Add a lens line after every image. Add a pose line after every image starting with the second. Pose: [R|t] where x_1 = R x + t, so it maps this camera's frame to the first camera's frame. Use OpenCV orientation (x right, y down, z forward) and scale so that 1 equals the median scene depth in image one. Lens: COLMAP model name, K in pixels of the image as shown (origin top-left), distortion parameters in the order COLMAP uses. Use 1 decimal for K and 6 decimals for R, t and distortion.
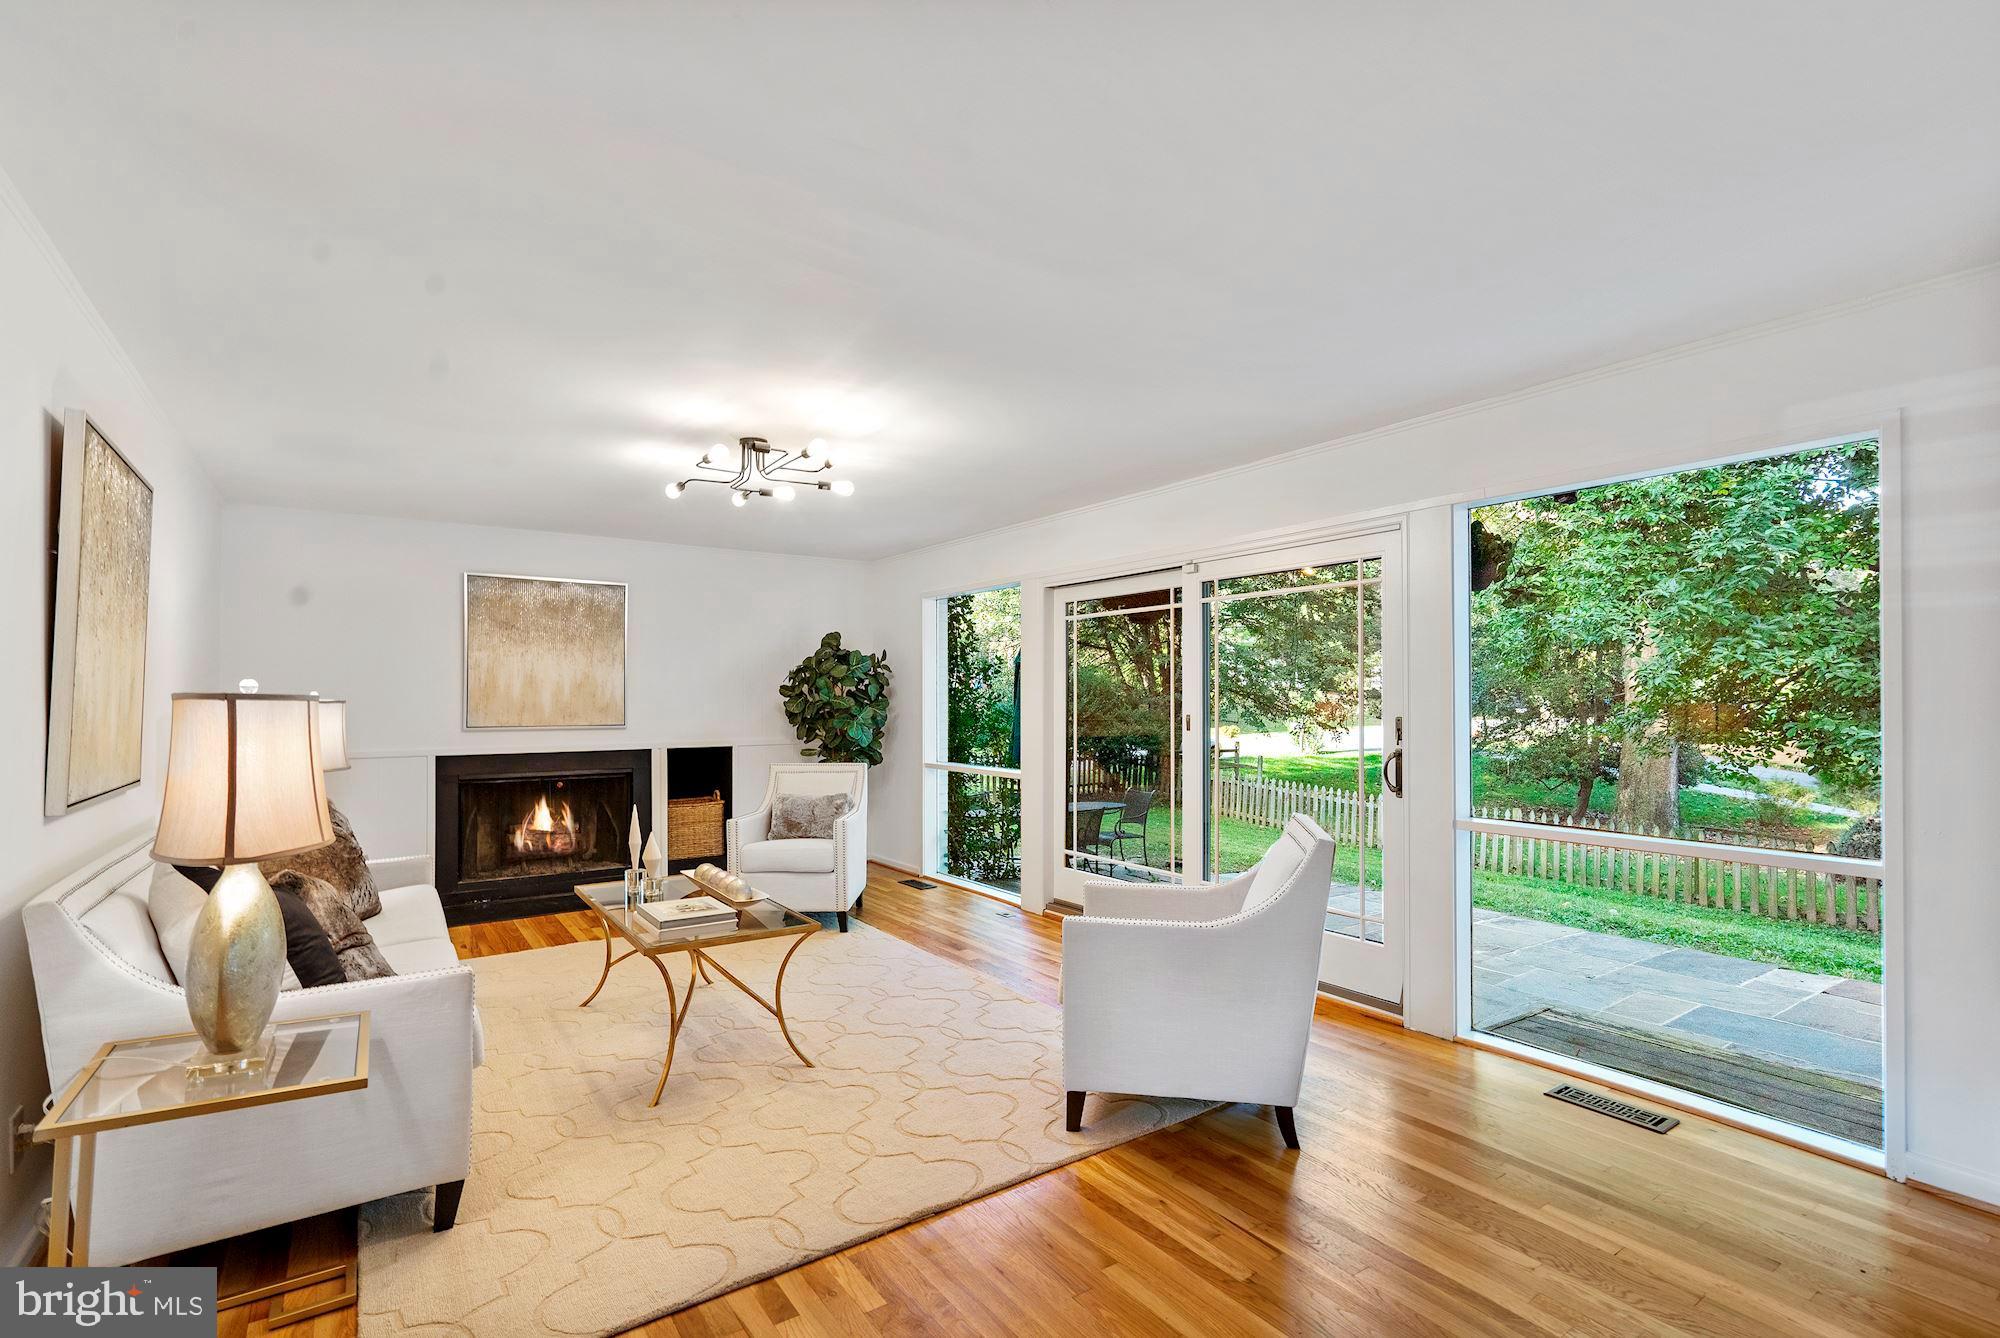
lens RADIAL K [[921.6, 0, 999.2], [0, 921.6, 678.7], [0, 0, 1]] dist [-0.004190, 0.000163]
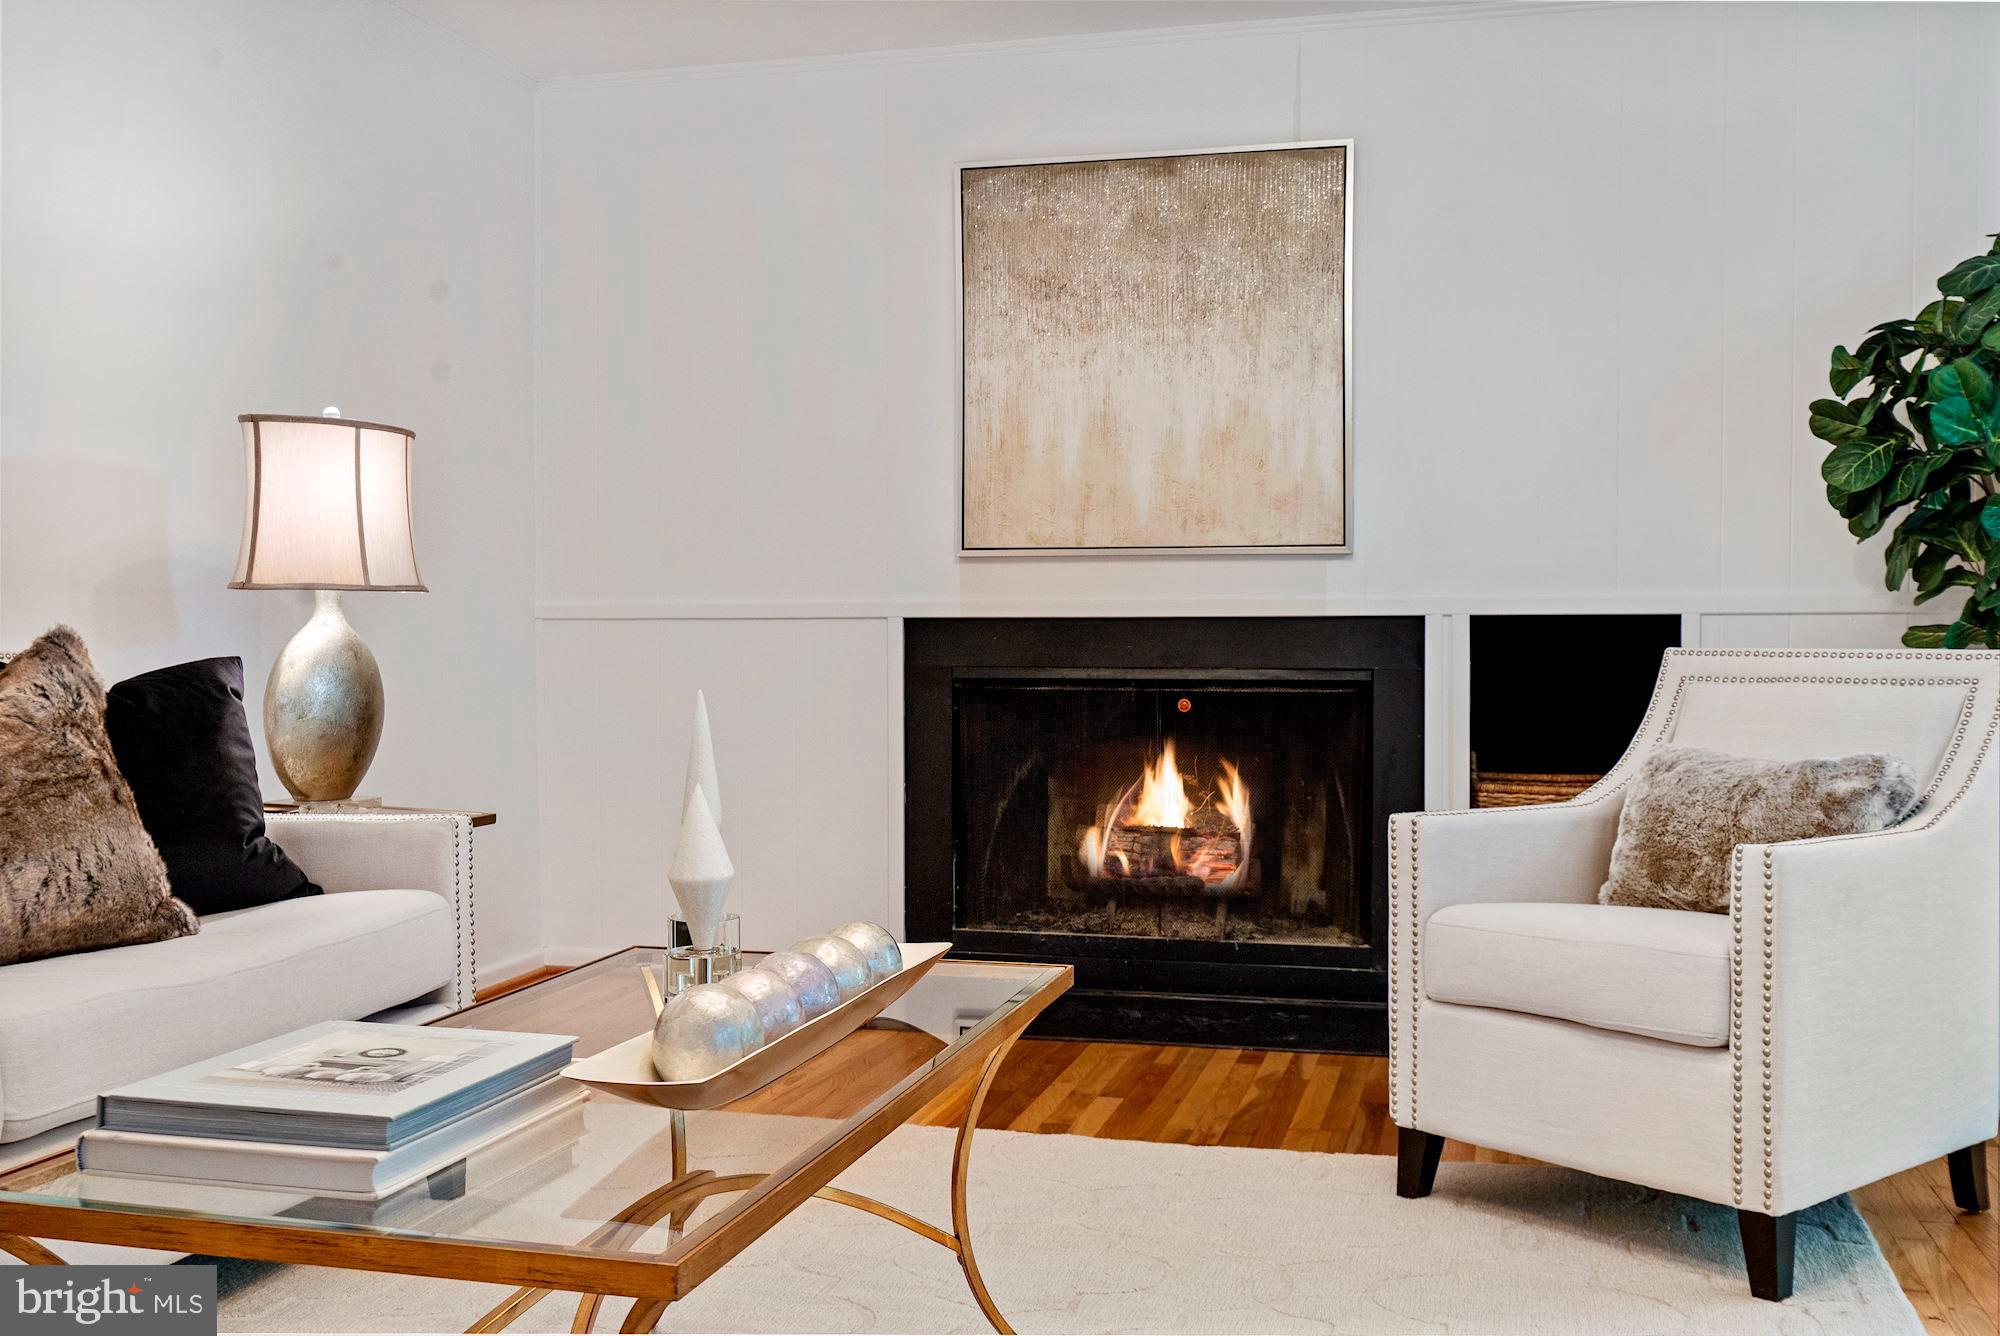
lens RADIAL K [[1978.5, 0, 996.7], [0, 1978.5, 663.8], [0, 0, 1]] dist [0.025976, 0.000000]
pose [[0.637083, 0.013348, -0.770680, 0.094629], [0.020721, 0.999192, 0.034435, 0.068586], [0.770517, -0.037907, 0.636291, 0.425526]]
